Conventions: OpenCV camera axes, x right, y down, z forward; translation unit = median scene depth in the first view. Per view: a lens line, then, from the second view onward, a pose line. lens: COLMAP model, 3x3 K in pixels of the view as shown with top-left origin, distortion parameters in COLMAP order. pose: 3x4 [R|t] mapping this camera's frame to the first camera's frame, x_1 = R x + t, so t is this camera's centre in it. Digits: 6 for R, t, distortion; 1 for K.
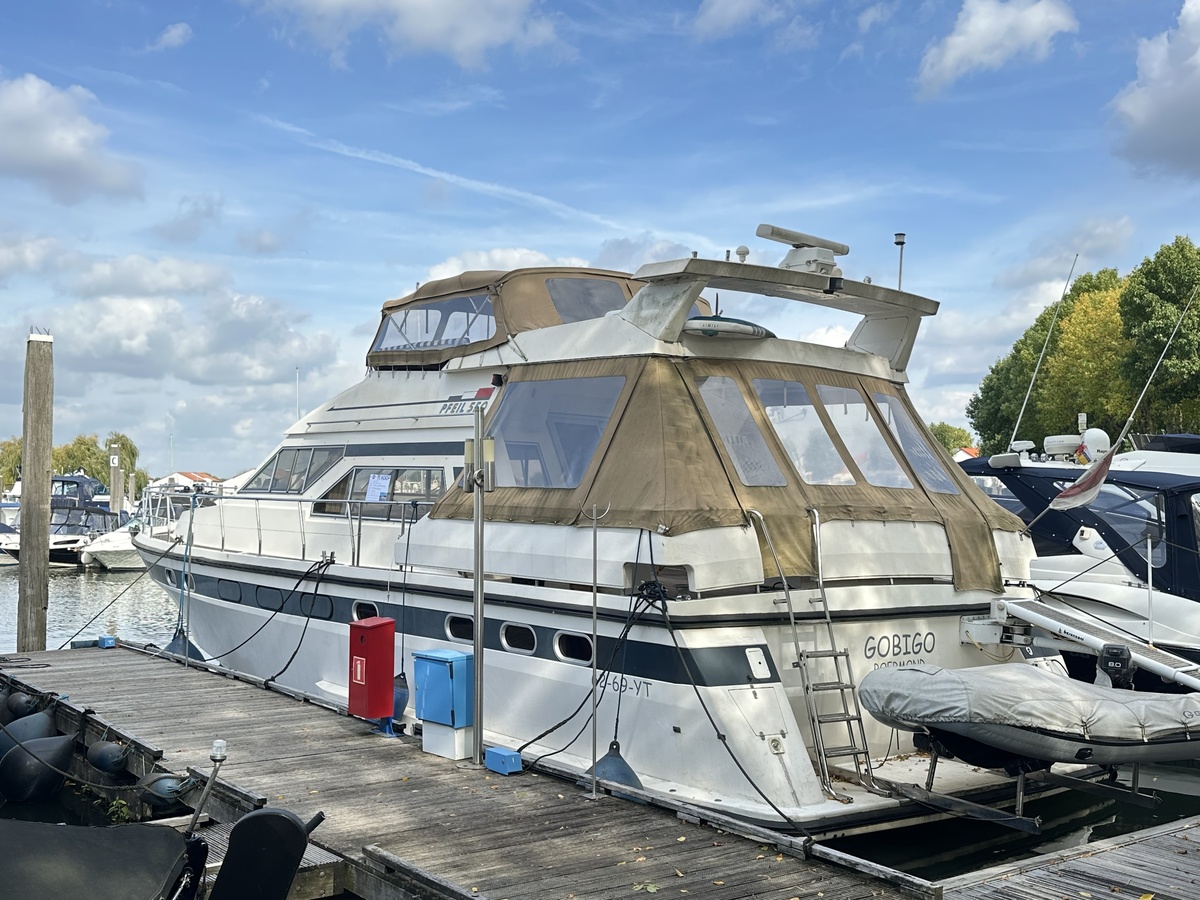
lens RADIAL K [[1260.5, 0, 600.0], [0, 1260.5, 450.0], [0, 0, 1]] dist [0.175506, -0.367380]
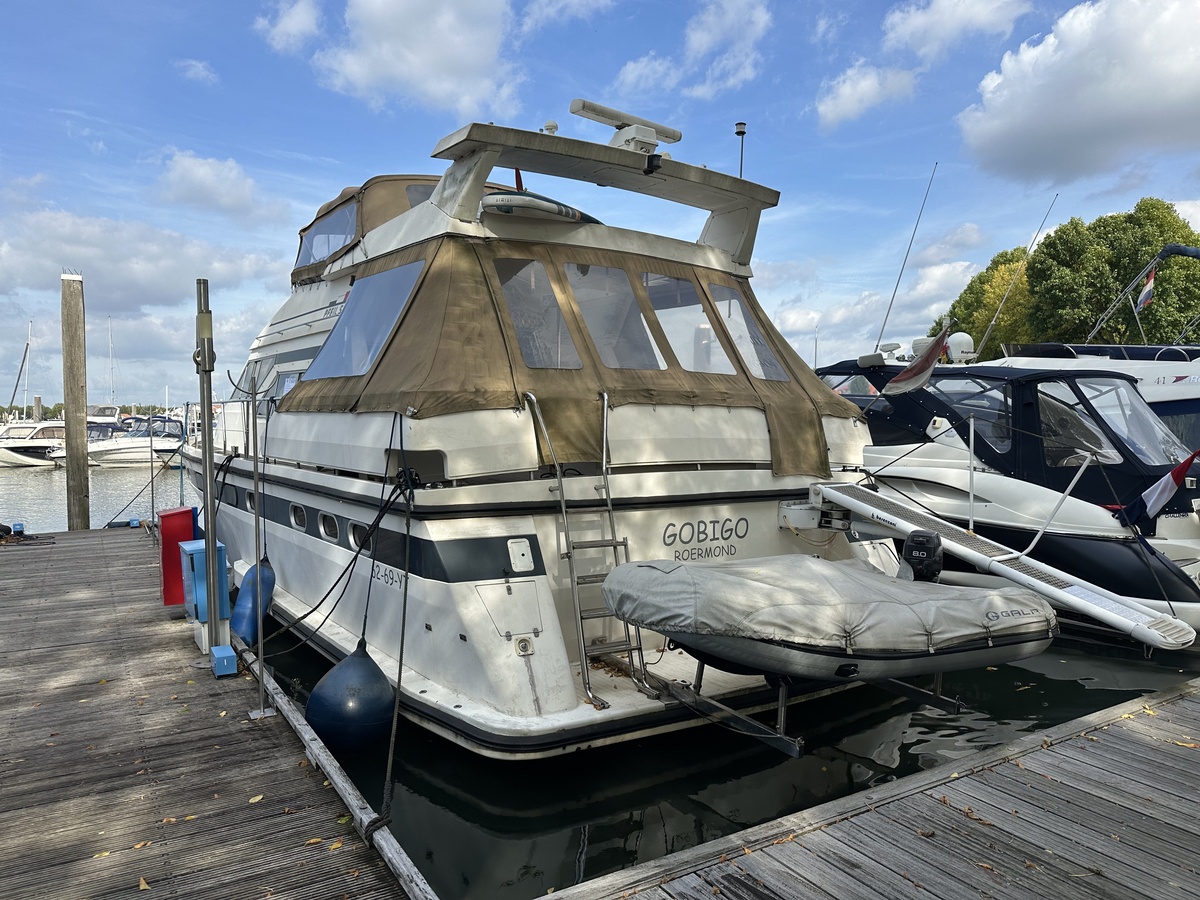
lens RADIAL K [[832.3, 0, 600.0], [0, 832.3, 450.0], [0, 0, 1]] dist [0.137210, -0.153560]
pose [[0.996510, -0.009258, -0.082963, 0.217311], [0.015280, 0.997269, 0.072251, 0.045063], [0.082067, -0.073267, 0.993930, 0.376807]]
